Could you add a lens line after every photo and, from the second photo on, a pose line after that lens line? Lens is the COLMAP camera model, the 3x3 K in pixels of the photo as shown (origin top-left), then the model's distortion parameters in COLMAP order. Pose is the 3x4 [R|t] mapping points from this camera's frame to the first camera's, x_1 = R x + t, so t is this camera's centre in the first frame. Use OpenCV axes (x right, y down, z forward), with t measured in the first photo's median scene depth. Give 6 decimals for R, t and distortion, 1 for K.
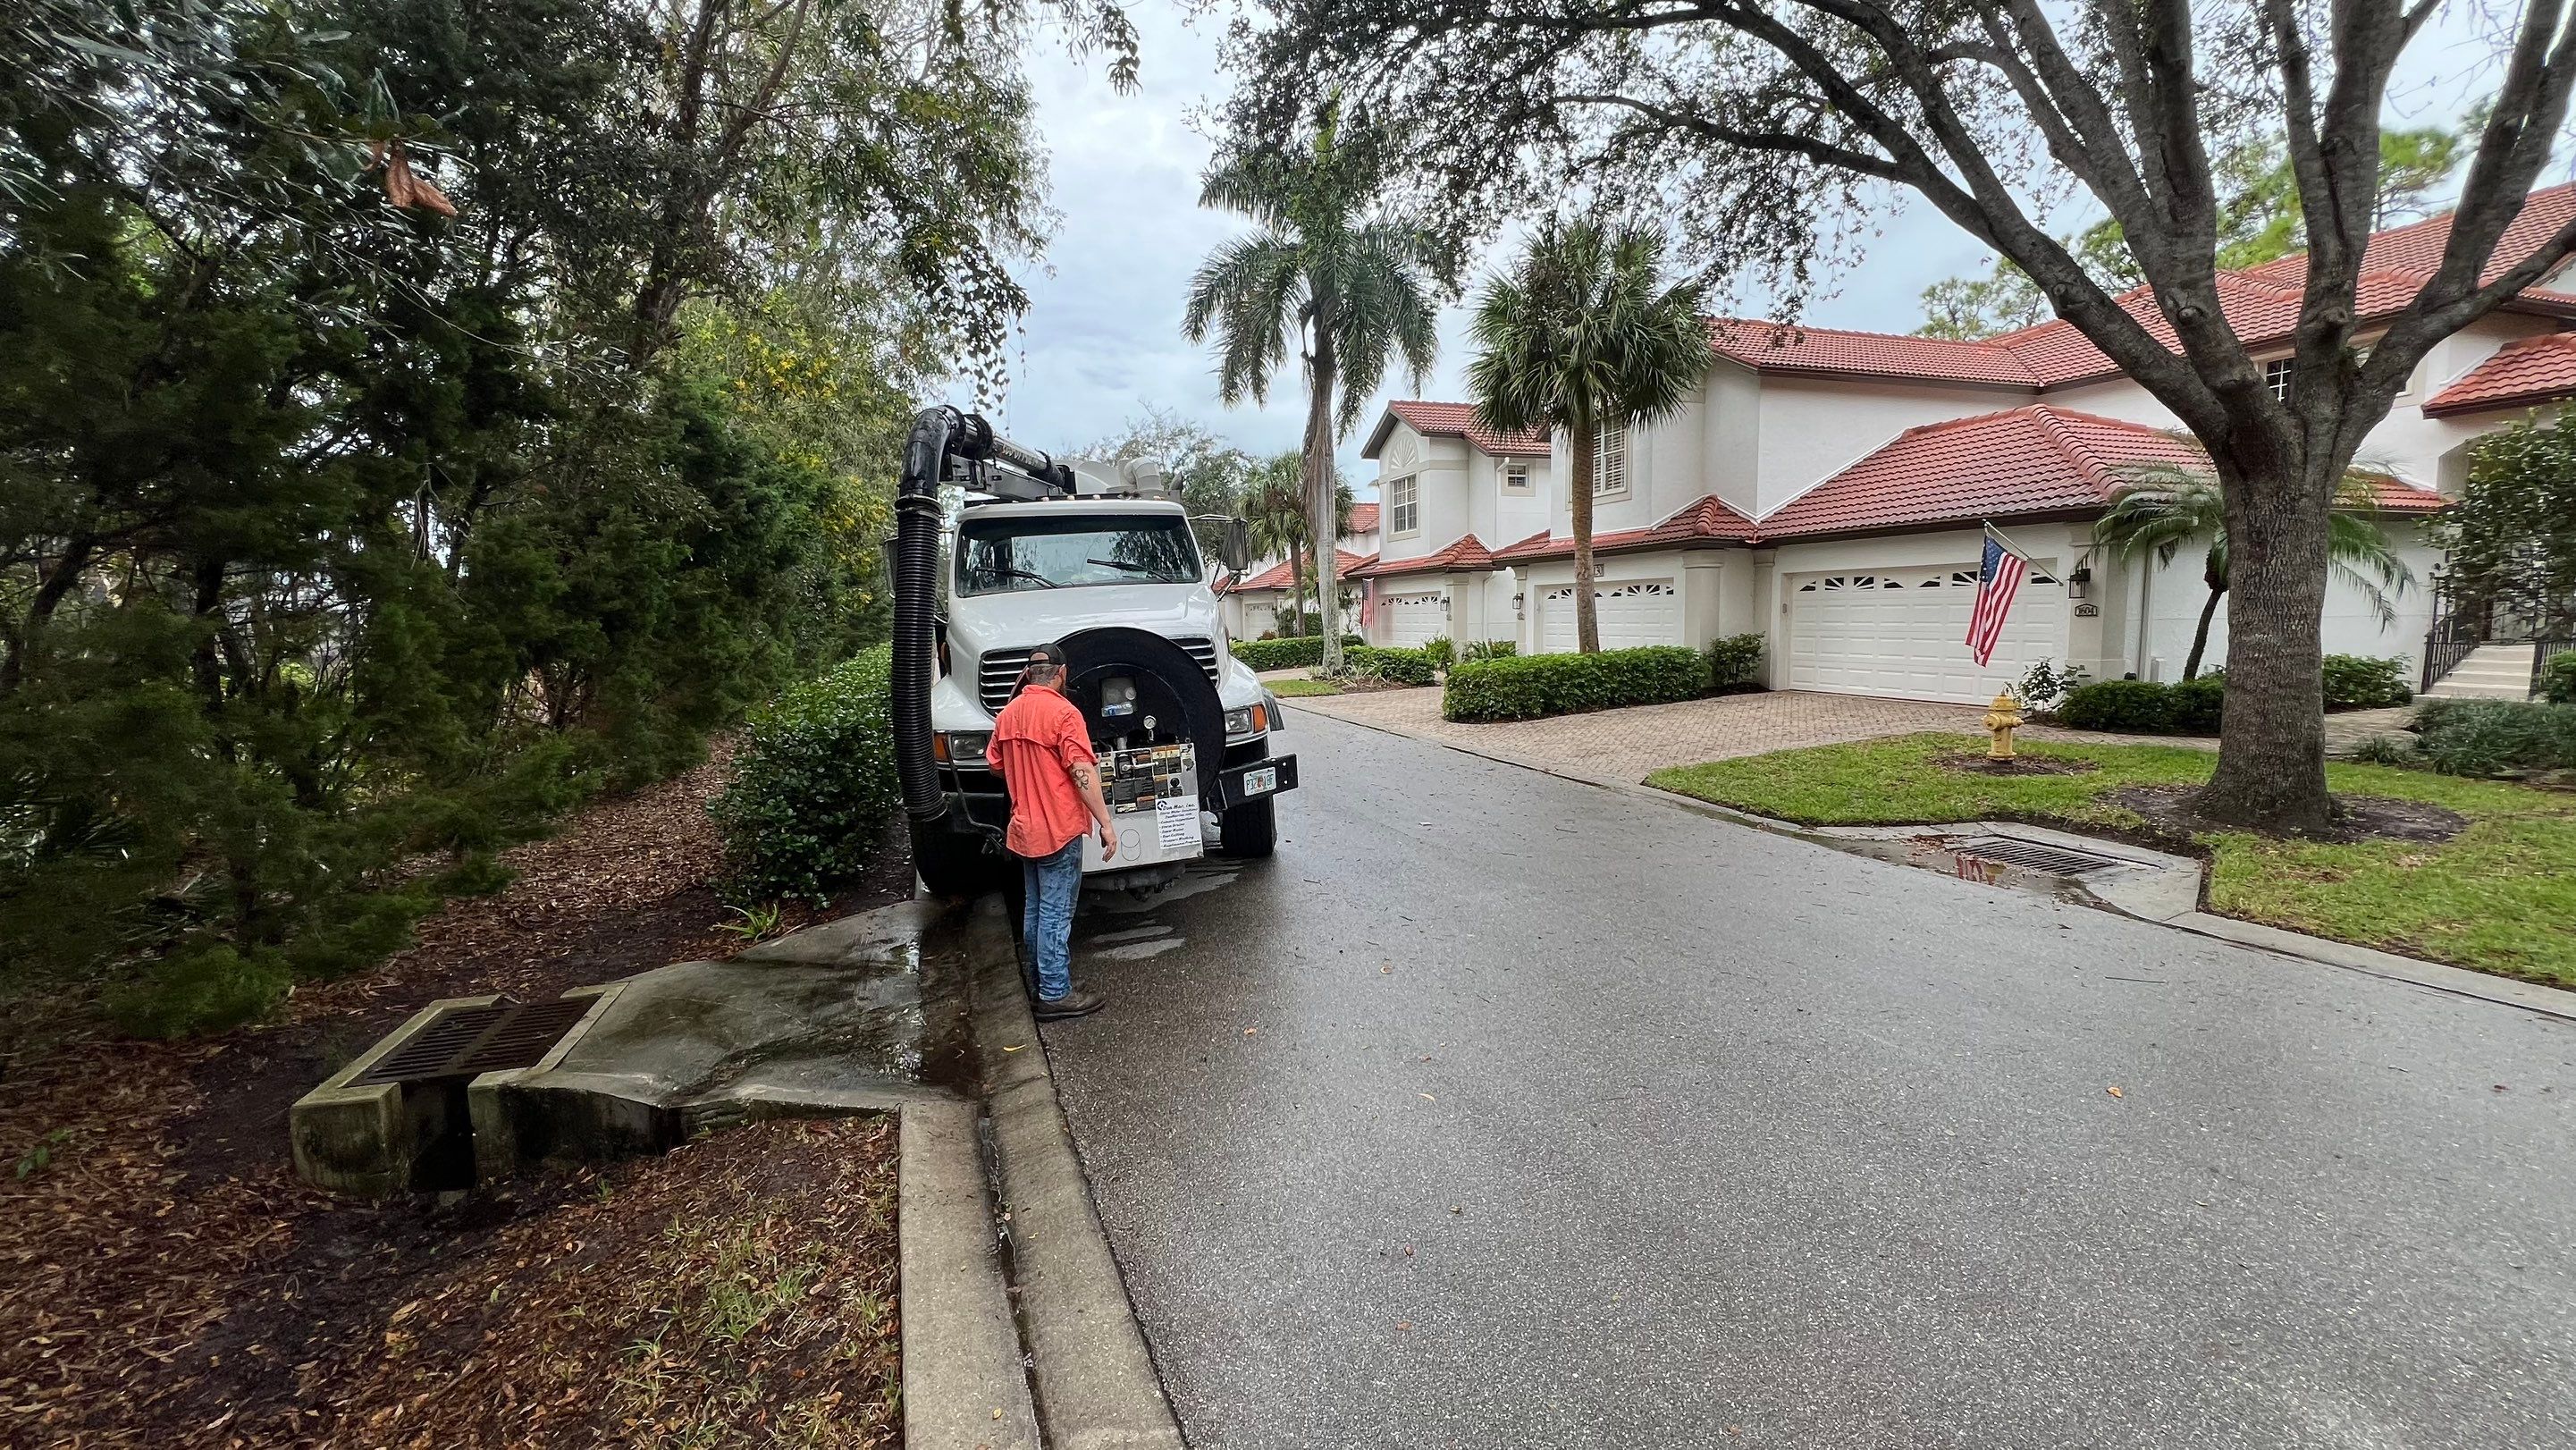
lens RADIAL K [[1026.4, 0, 1290.9], [0, 1026.4, 717.7], [0, 0, 1]] dist [0.000790, 0.000182]
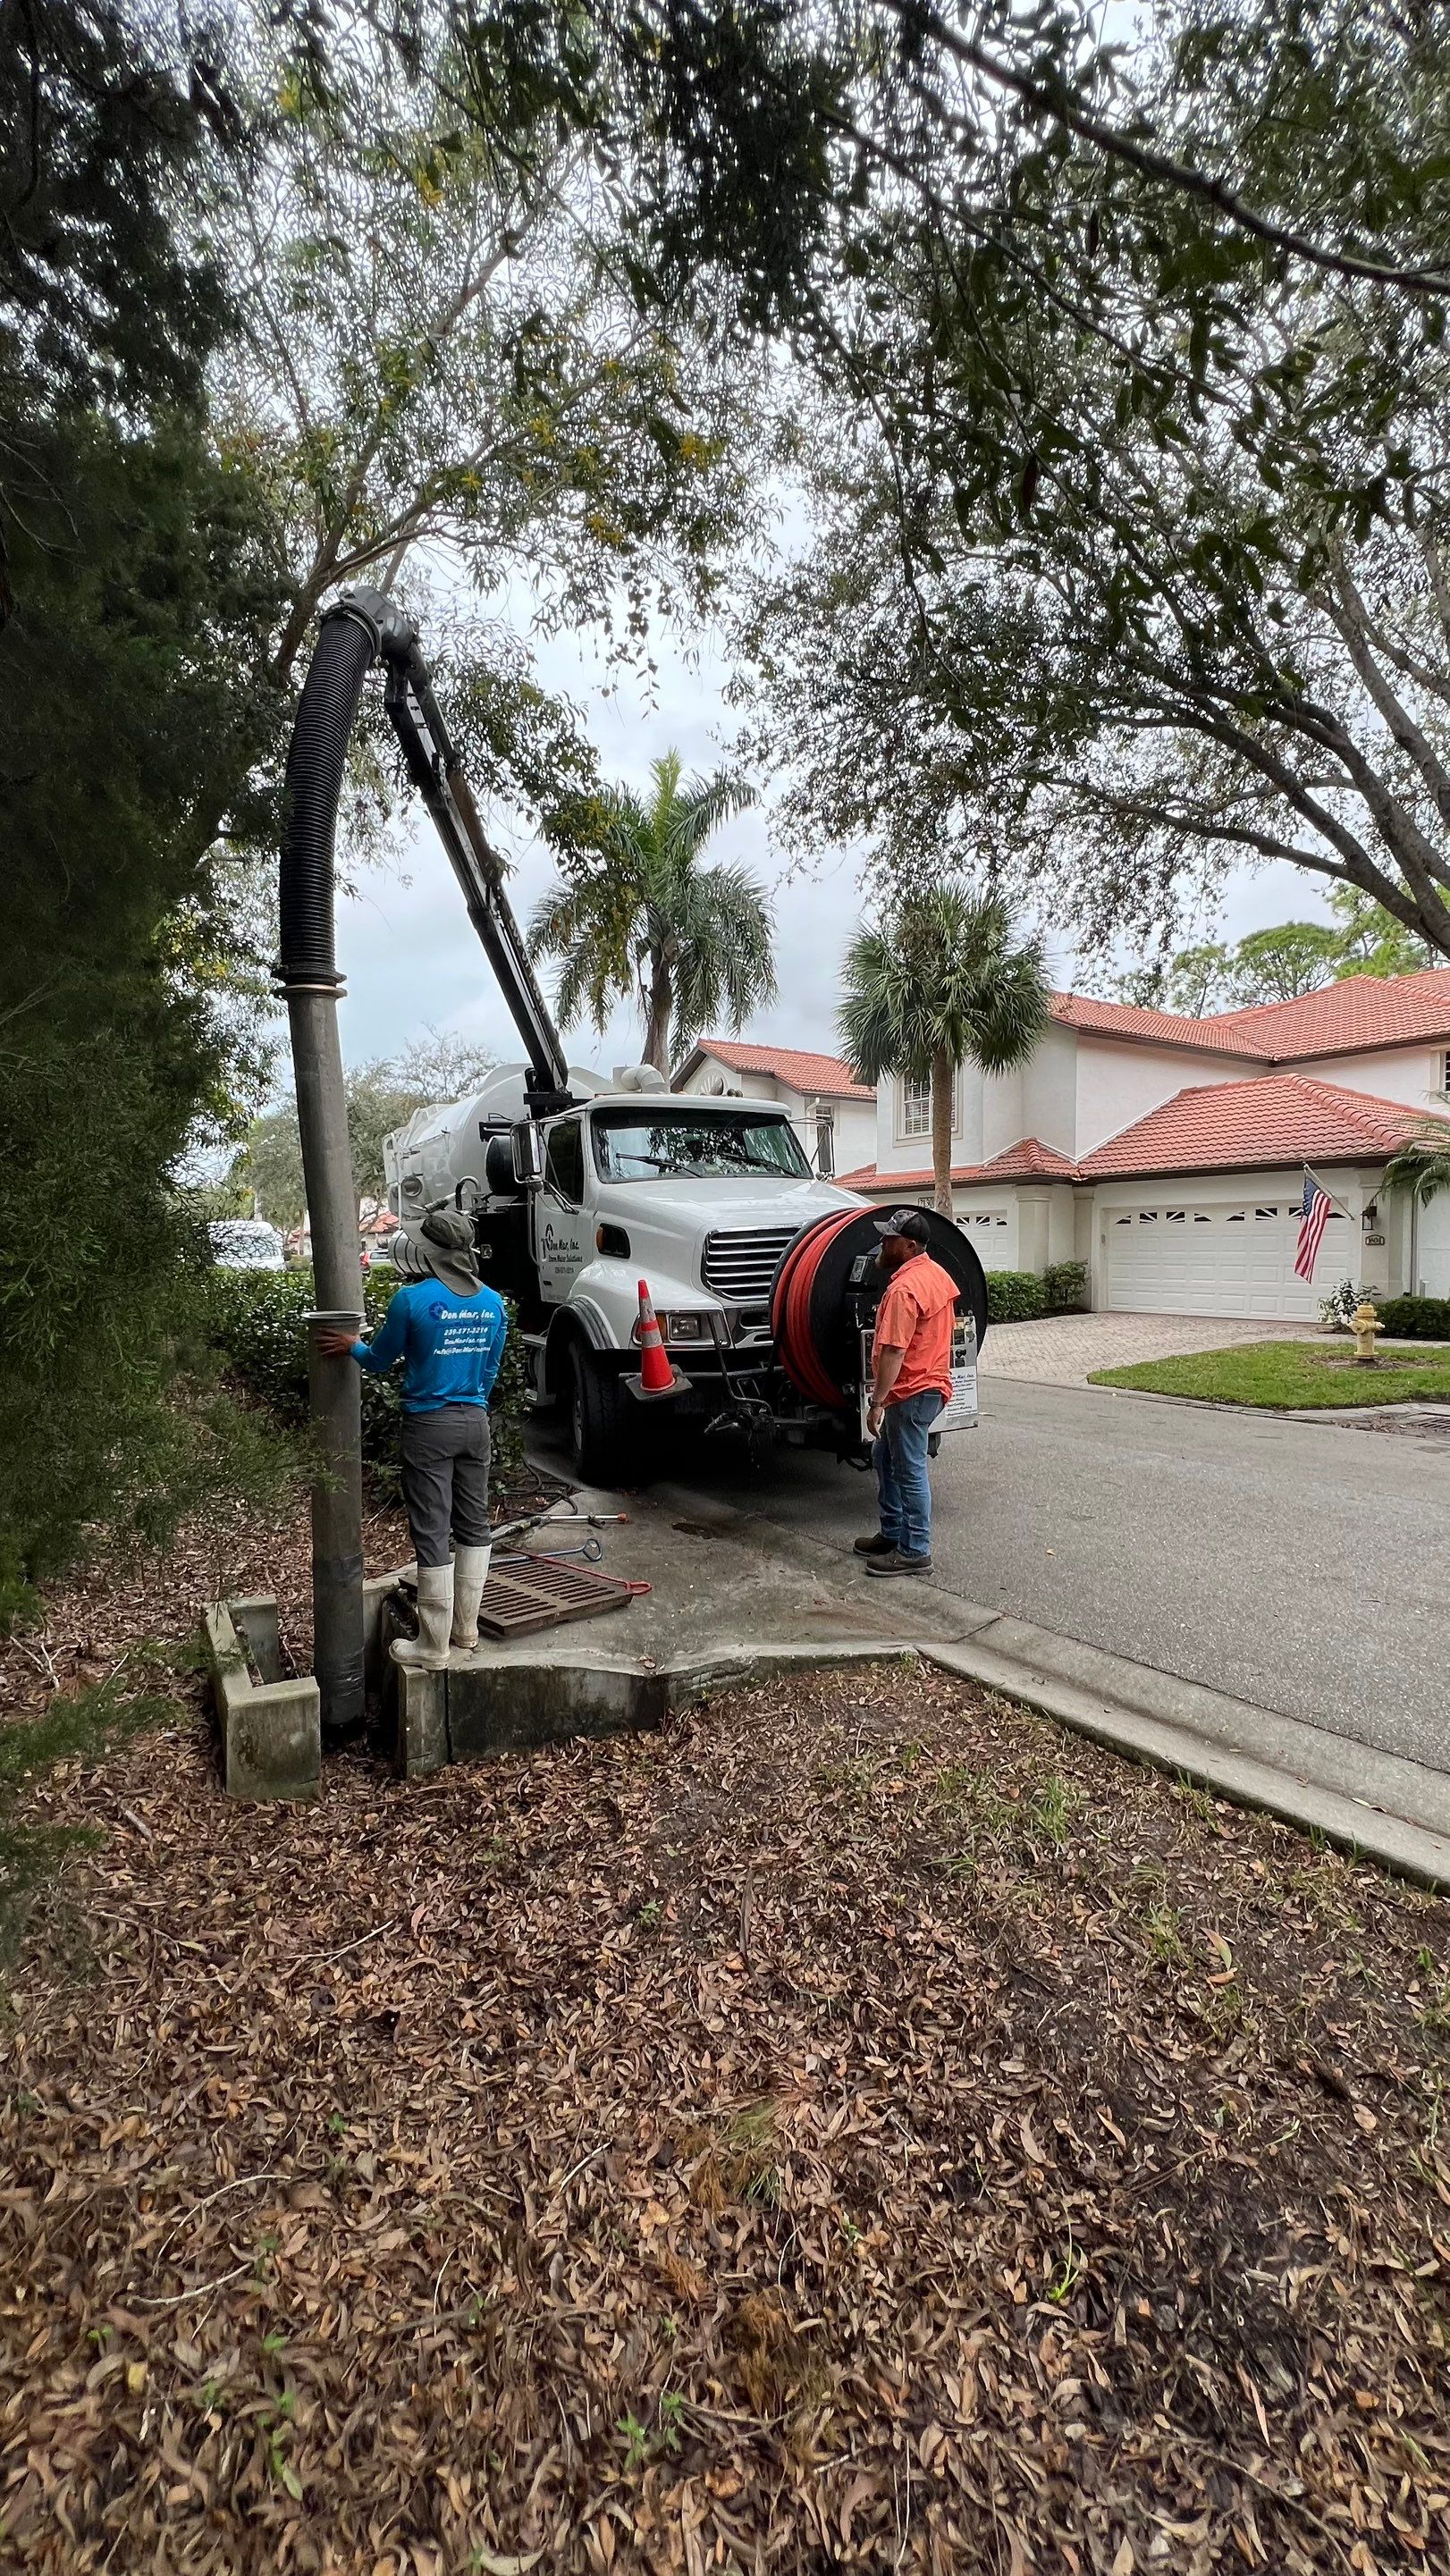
lens RADIAL K [[1026.4, 0, 725.0], [0, 1026.4, 1288.0], [0, 0, 1]] dist [0.000790, 0.000182]
pose [[0.971606, 0.009619, 0.236408, -0.194651], [0.006804, 0.997624, -0.068558, 0.022326], [-0.236506, 0.068220, 0.969232, 0.010118]]
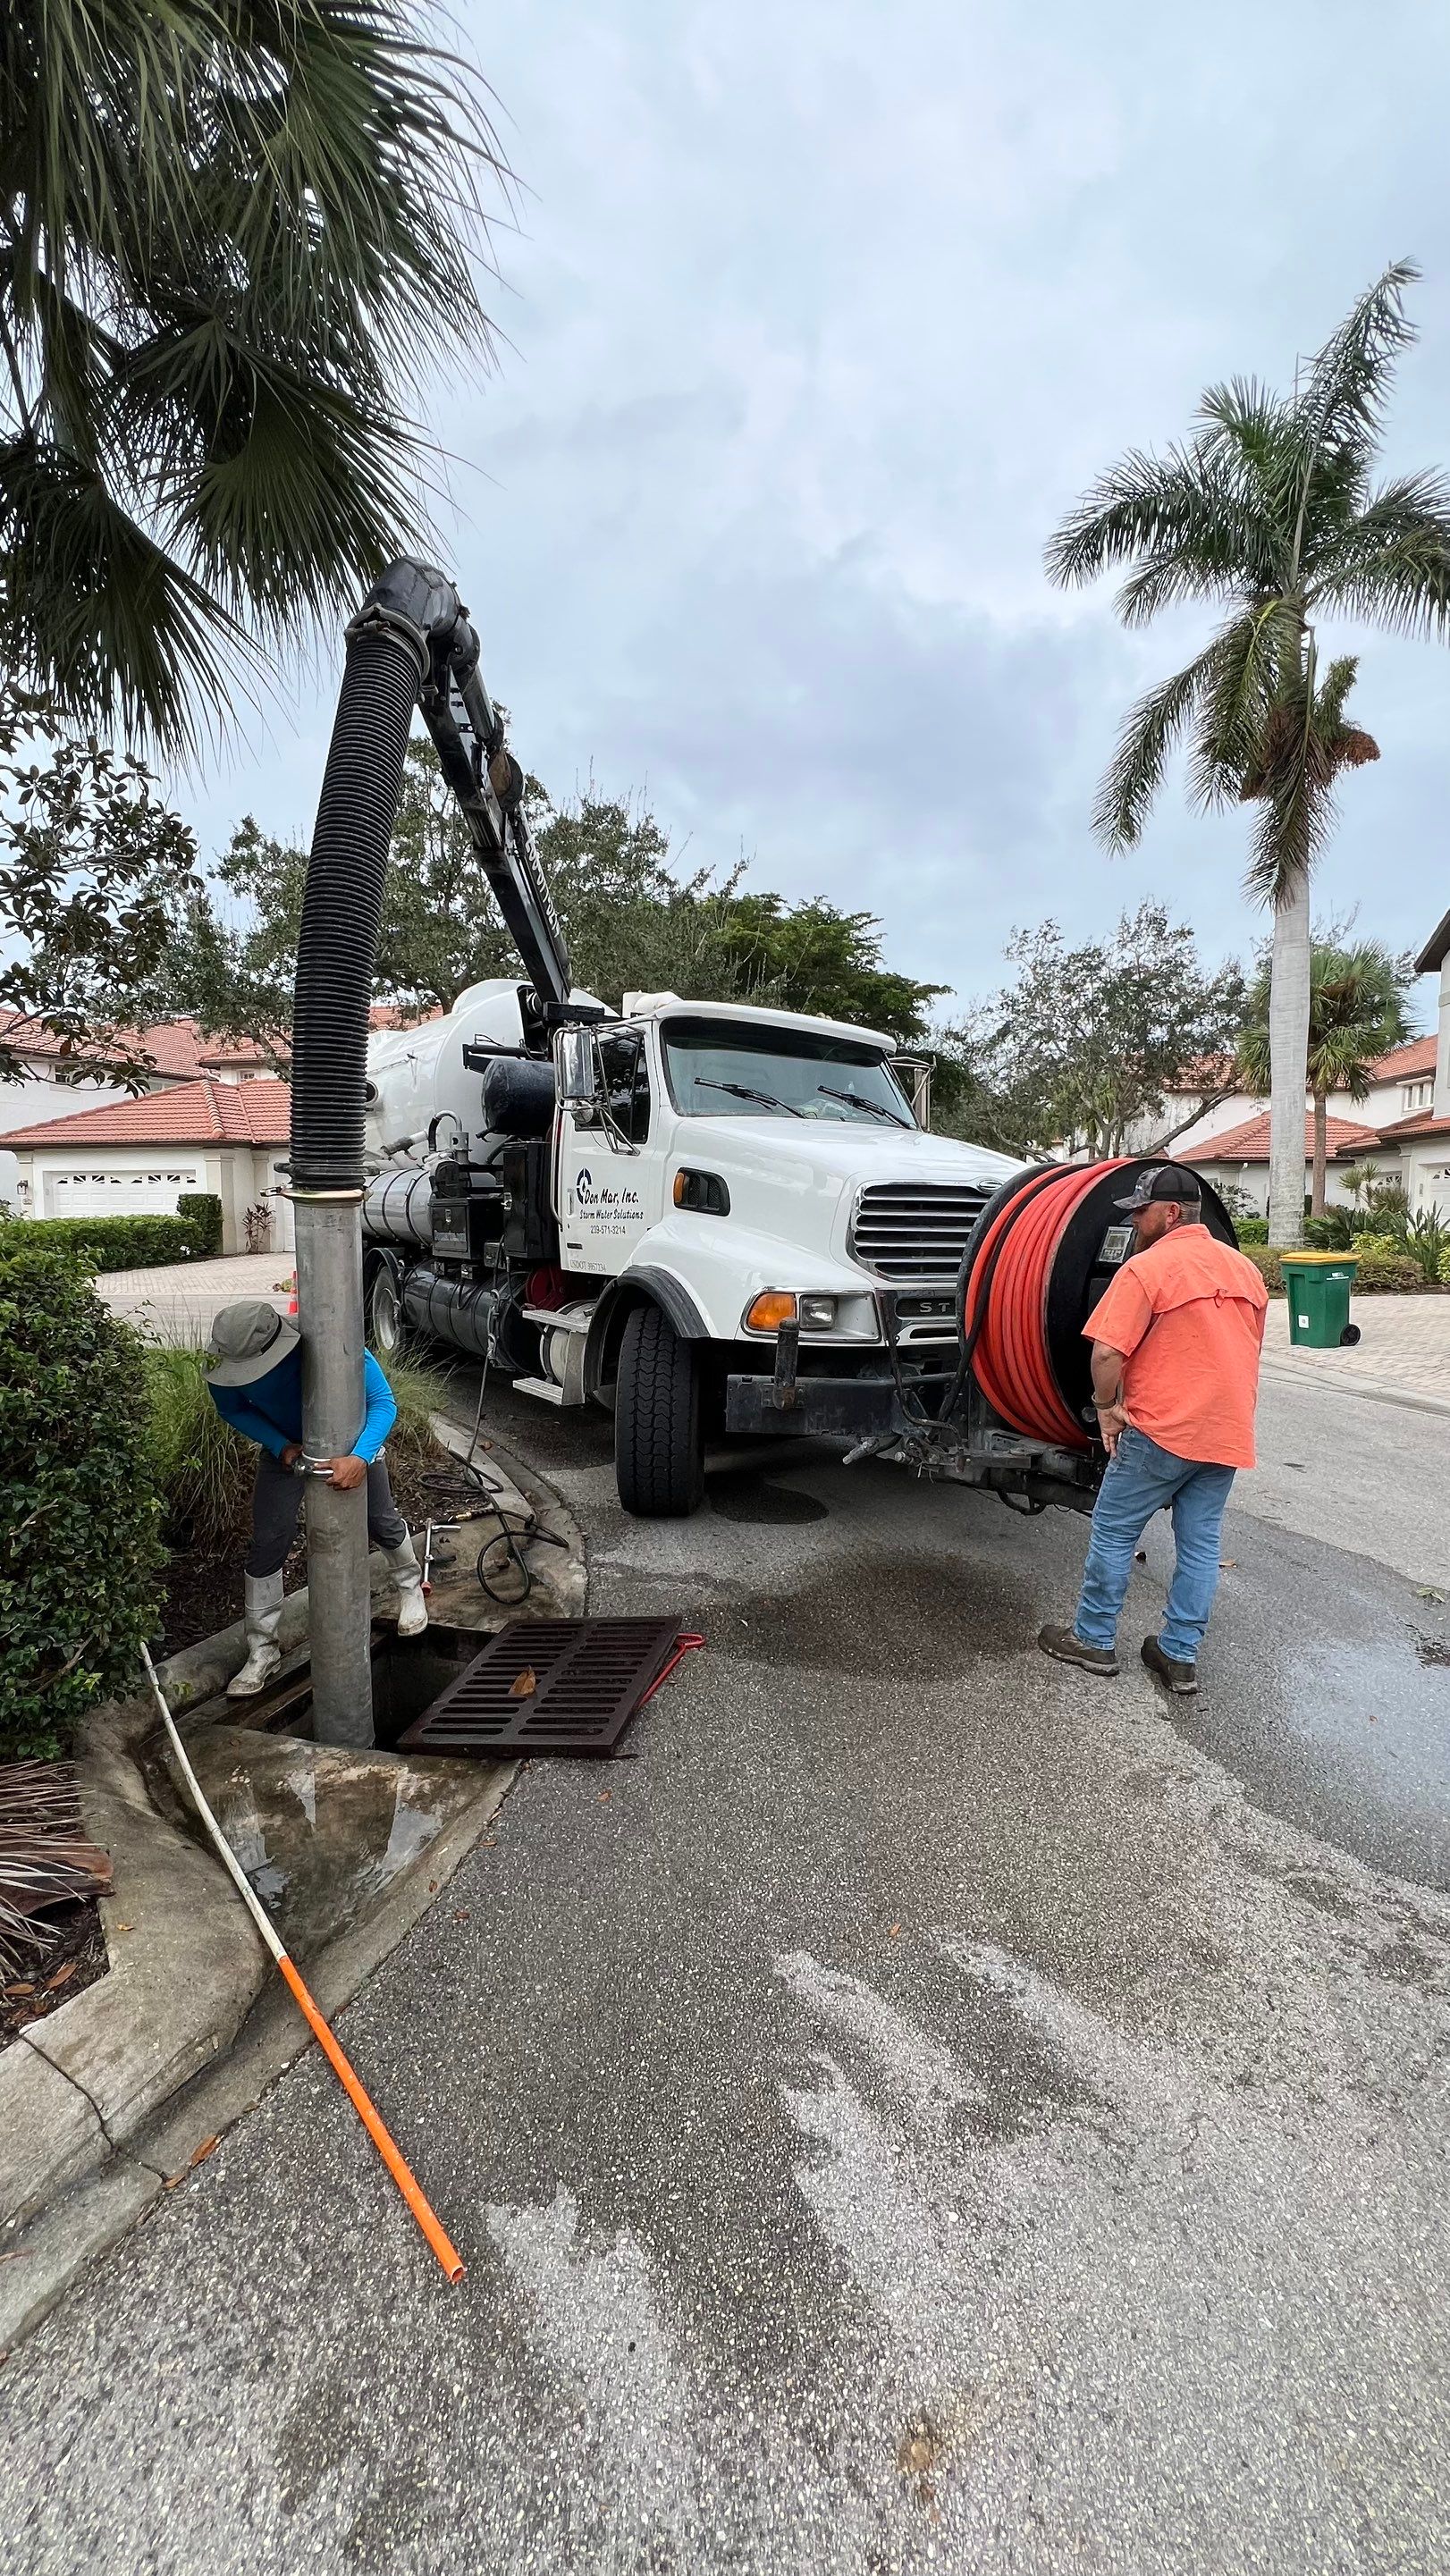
lens RADIAL K [[1026.4, 0, 725.0], [0, 1026.4, 1288.0], [0, 0, 1]] dist [0.000790, 0.000182]
pose [[0.939409, 0.058405, 0.337786, -0.236165], [-0.042123, 0.997579, -0.055338, 0.020159], [-0.340201, 0.037756, 0.939595, 0.129431]]
